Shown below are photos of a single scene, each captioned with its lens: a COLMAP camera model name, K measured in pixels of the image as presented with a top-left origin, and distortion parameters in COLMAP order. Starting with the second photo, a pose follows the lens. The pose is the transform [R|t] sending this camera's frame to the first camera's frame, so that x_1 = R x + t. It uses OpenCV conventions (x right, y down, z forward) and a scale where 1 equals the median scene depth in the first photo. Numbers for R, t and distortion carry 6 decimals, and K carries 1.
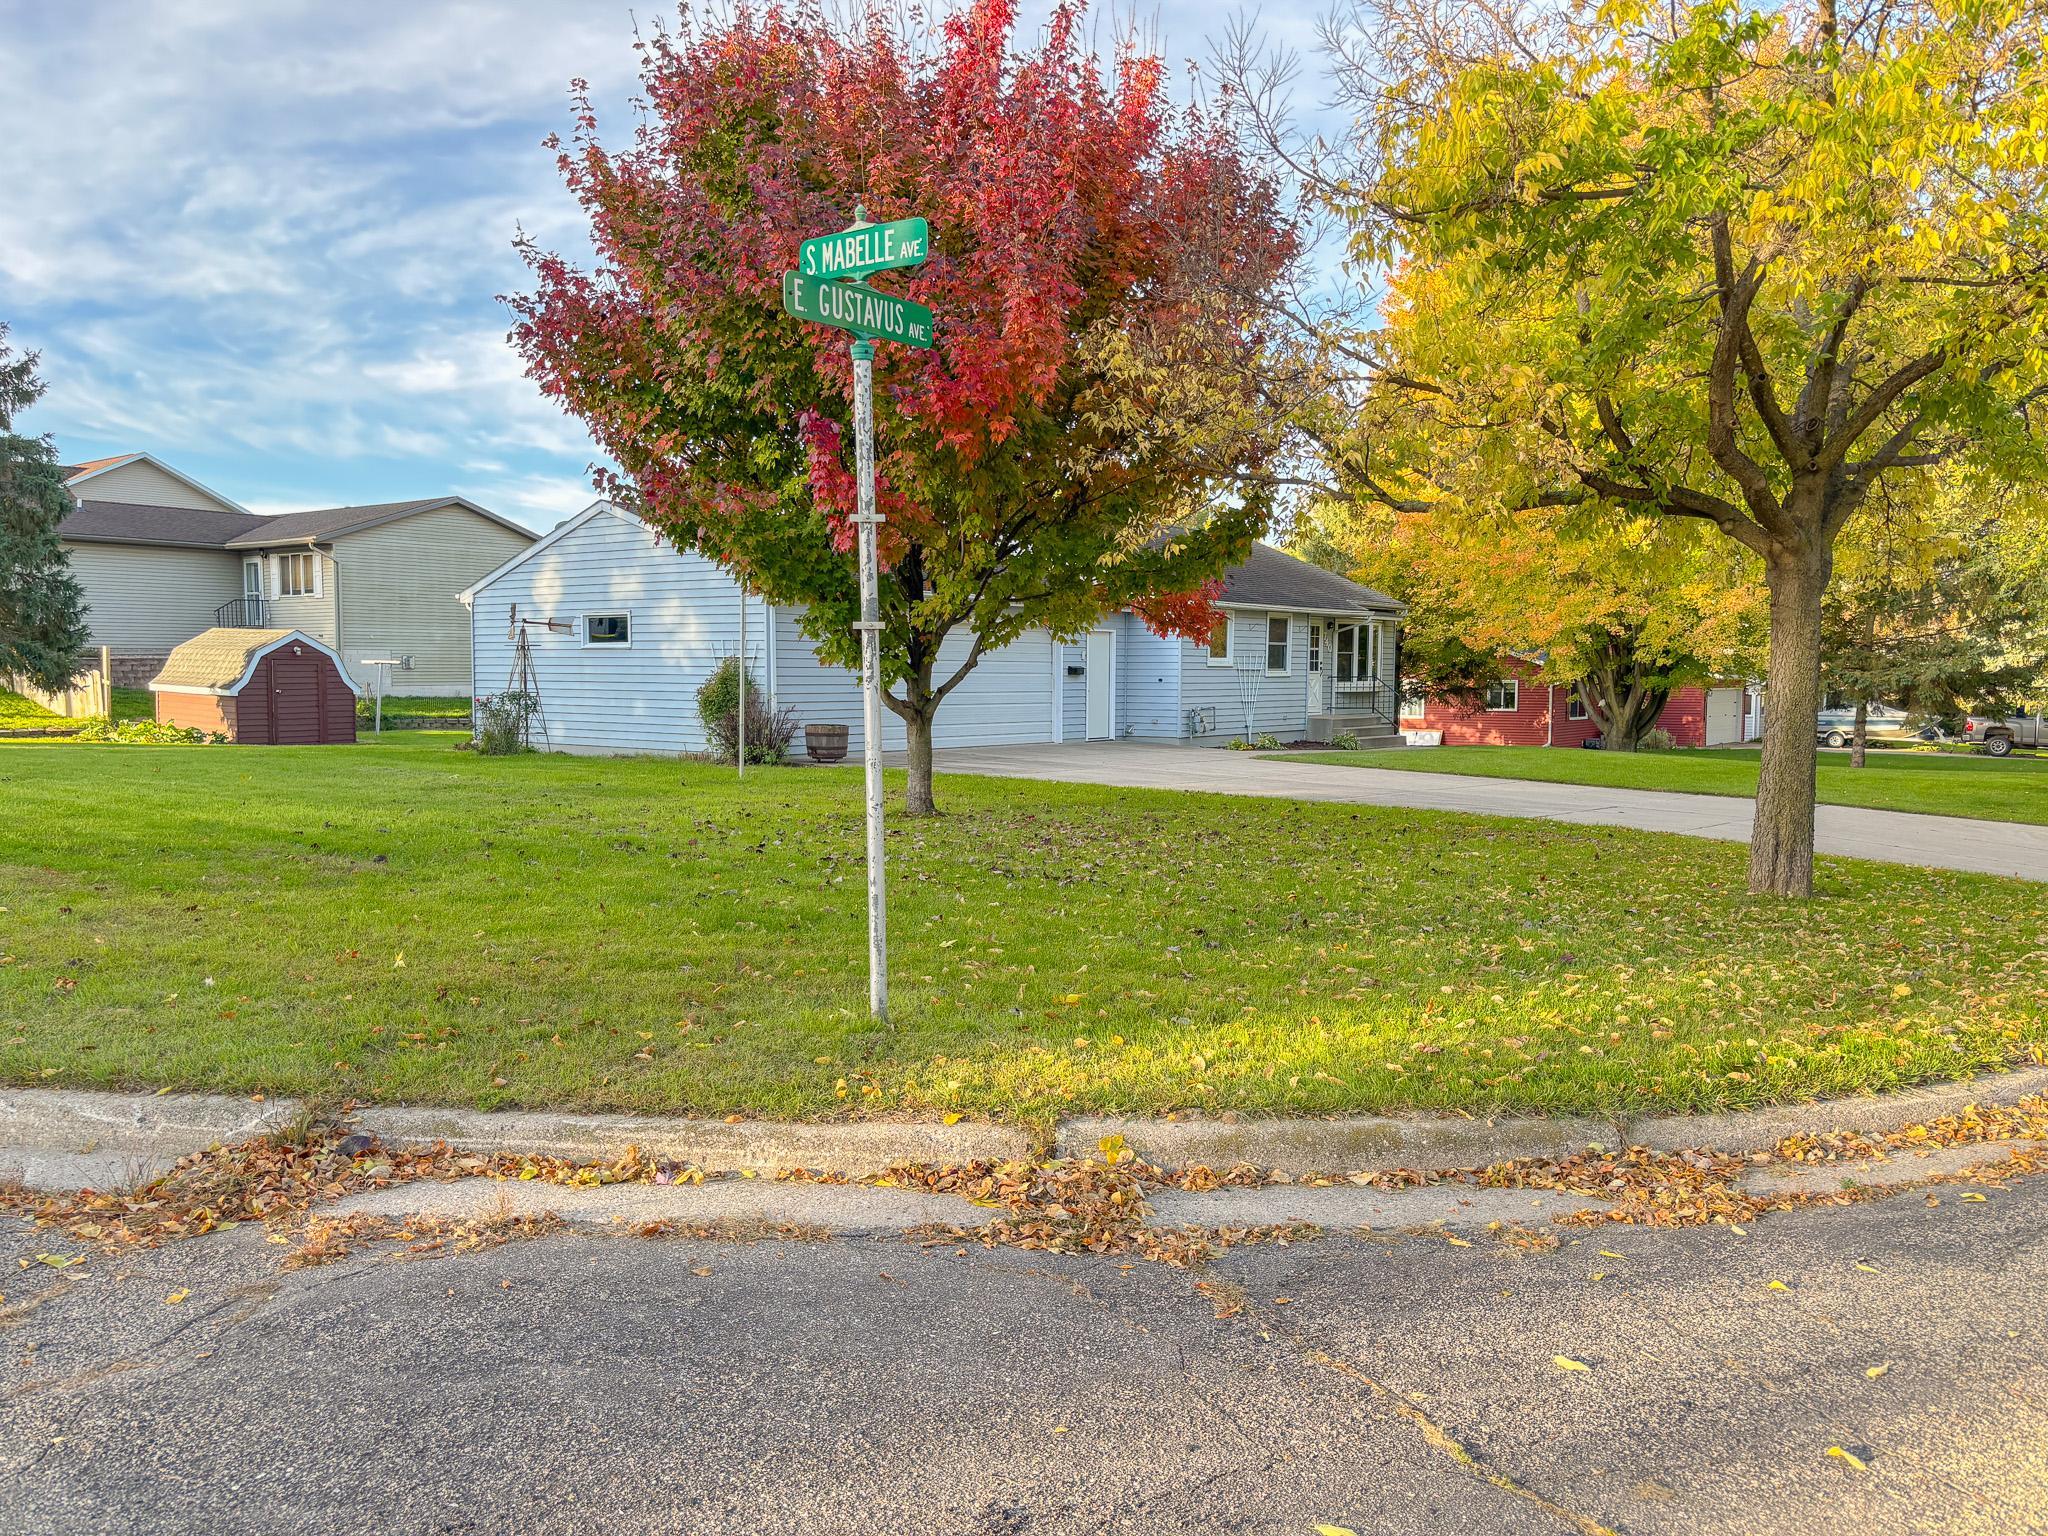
lens RADIAL K [[1504.7, 0, 1024.0], [0, 1504.7, 768.0], [0, 0, 1]] dist [0.060063, -0.055819]
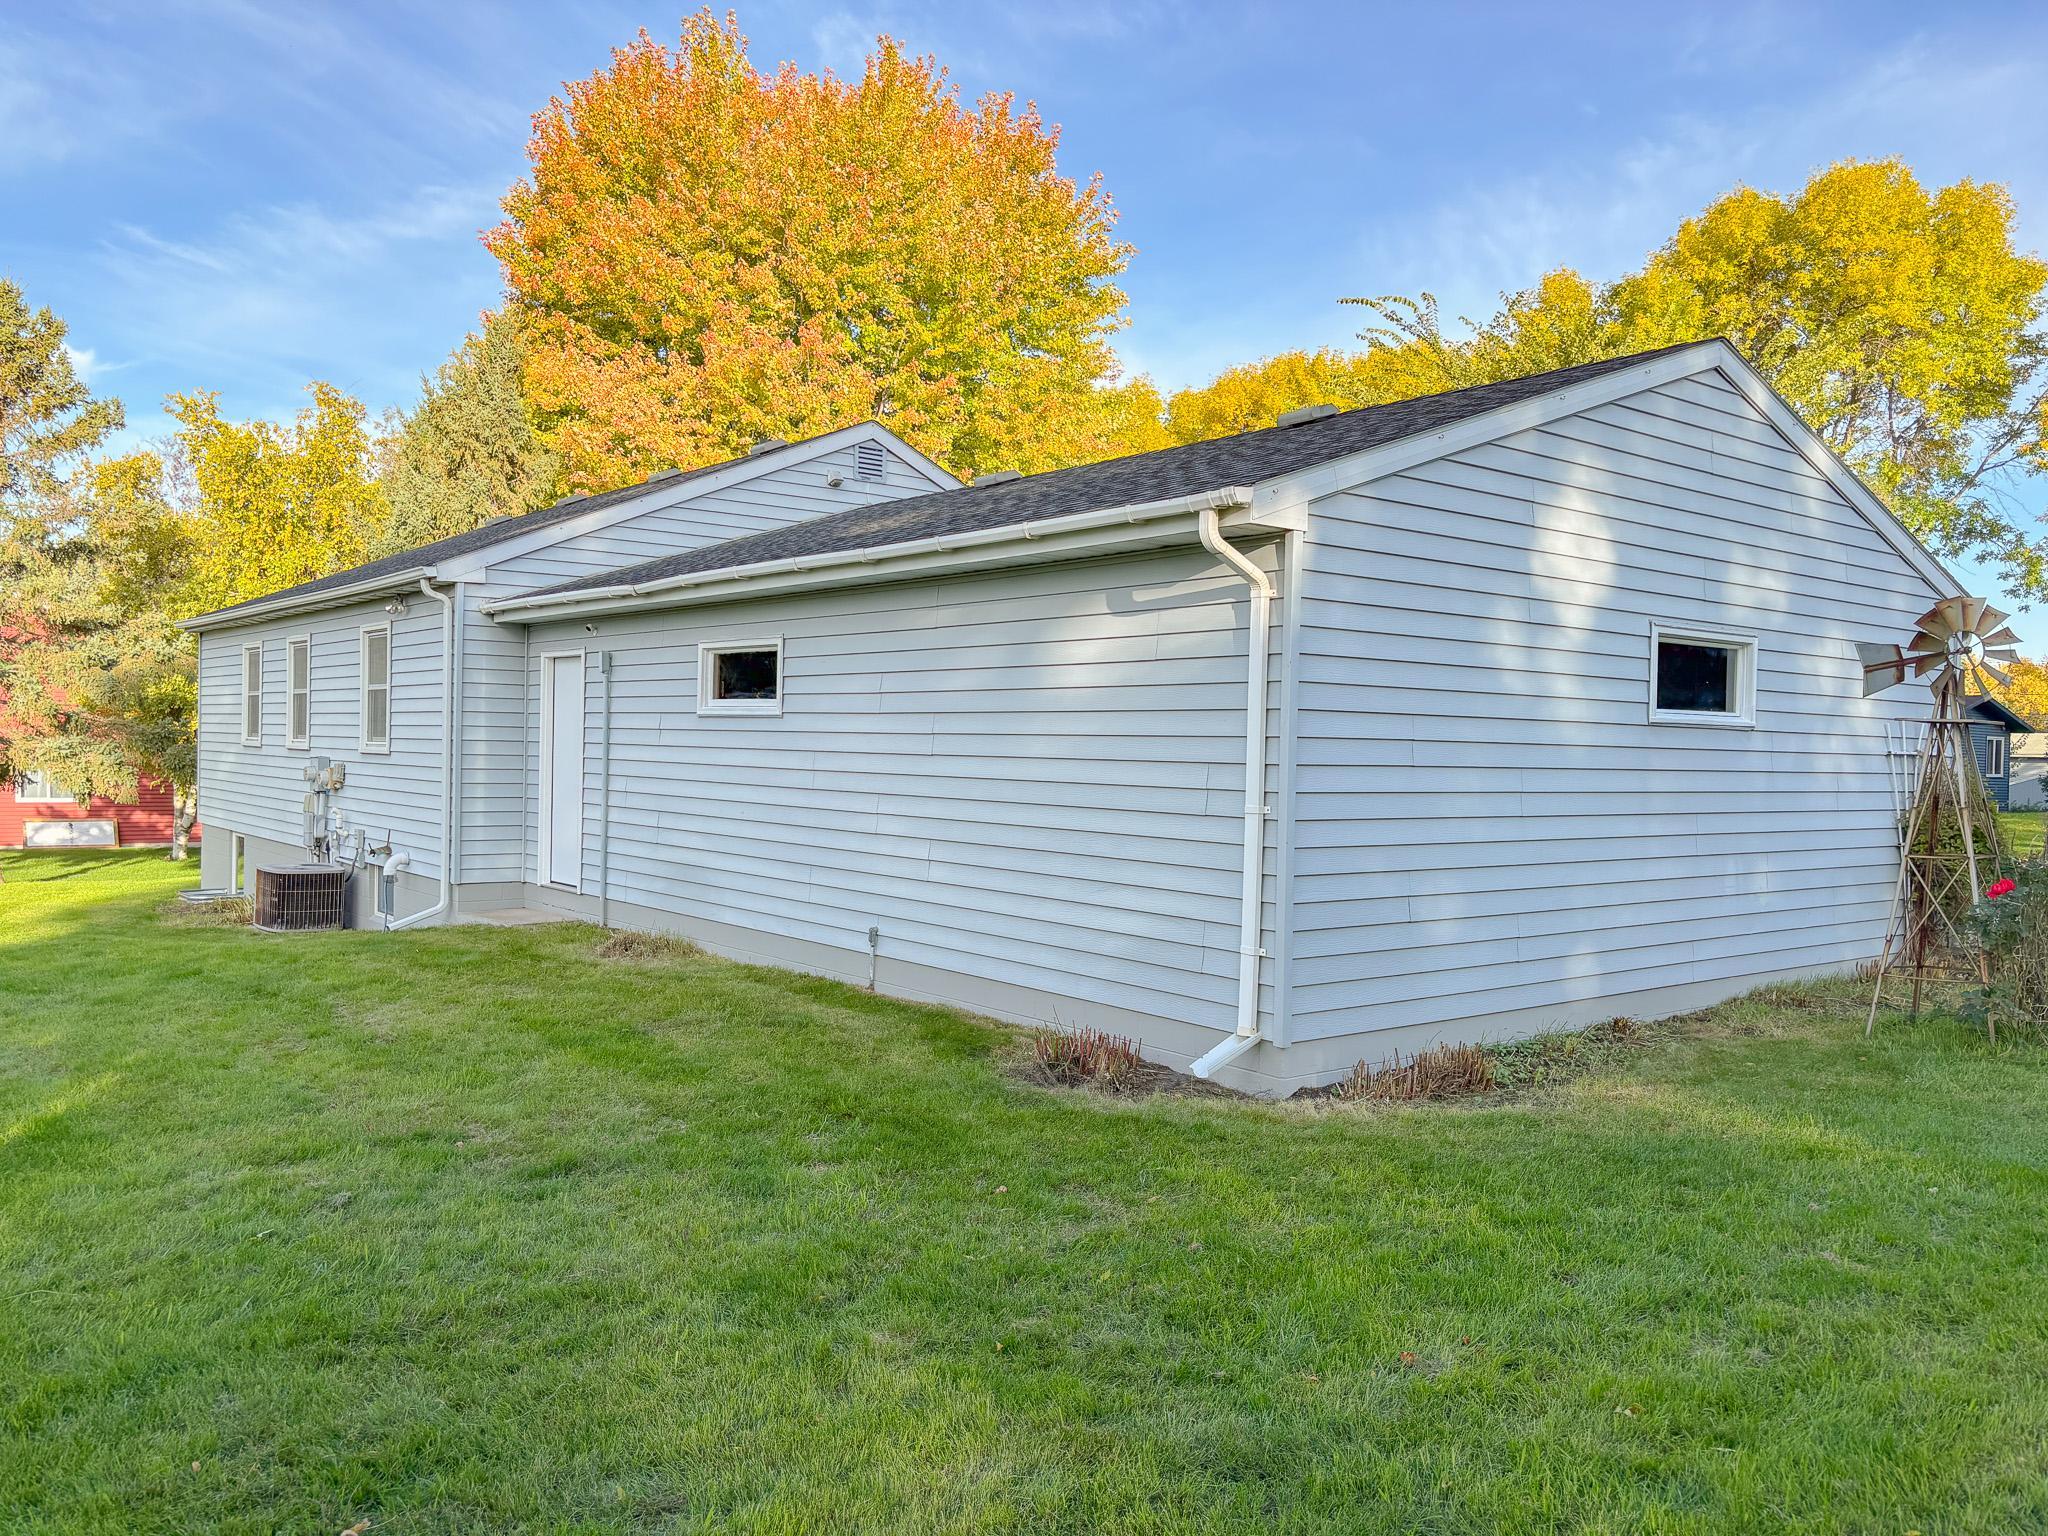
lens RADIAL K [[1504.7, 0, 1024.0], [0, 1504.7, 768.0], [0, 0, 1]] dist [0.060063, -0.055819]
pose [[0.201699, -0.014392, 0.979342, -0.699985], [0.044309, 0.999002, 0.005555, -0.079432], [-0.978445, 0.042274, 0.202135, 1.105332]]
